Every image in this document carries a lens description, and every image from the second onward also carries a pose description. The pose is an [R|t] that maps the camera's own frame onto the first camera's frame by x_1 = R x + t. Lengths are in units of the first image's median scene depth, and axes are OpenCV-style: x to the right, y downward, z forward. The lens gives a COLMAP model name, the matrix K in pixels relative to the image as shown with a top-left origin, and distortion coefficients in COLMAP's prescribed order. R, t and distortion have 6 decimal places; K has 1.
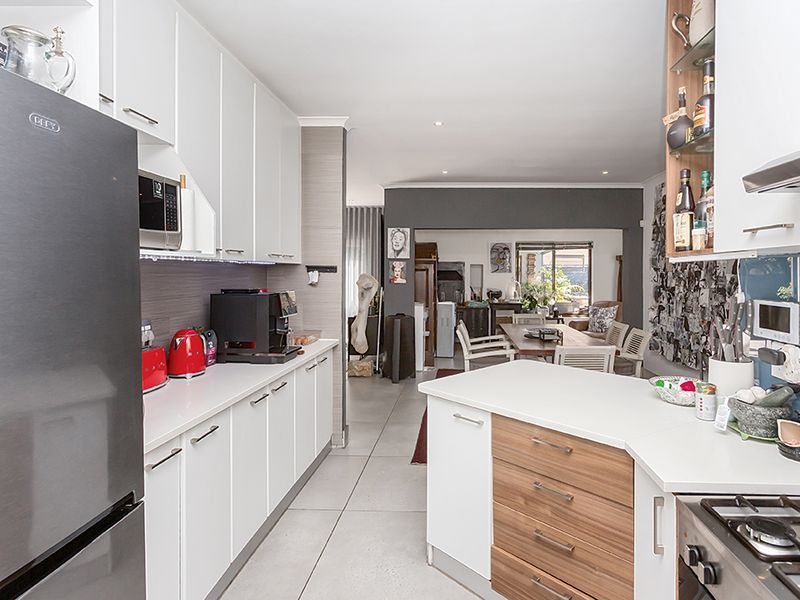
lens RADIAL K [[440.4, 0, 463.9], [0, 440.4, 274.6], [0, 0, 1]] dist [0.004665, 0.000573]
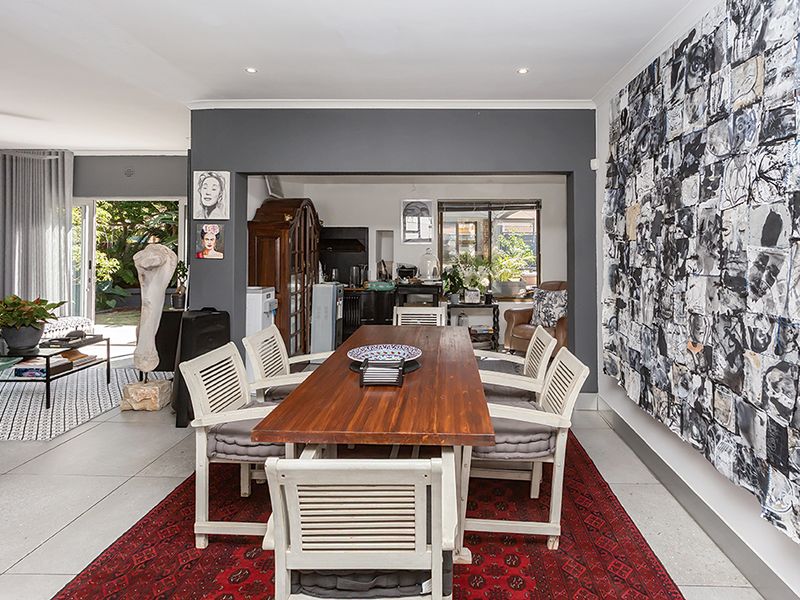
lens RADIAL K [[440.4, 0, 454.6], [0, 440.4, 230.7], [0, 0, 1]] dist [0.004665, 0.000573]
pose [[0.999959, 0.000731, 0.009019, 0.236899], [-0.000469, 0.999580, -0.028976, -0.002626], [-0.009036, 0.028971, 0.999539, 0.444584]]
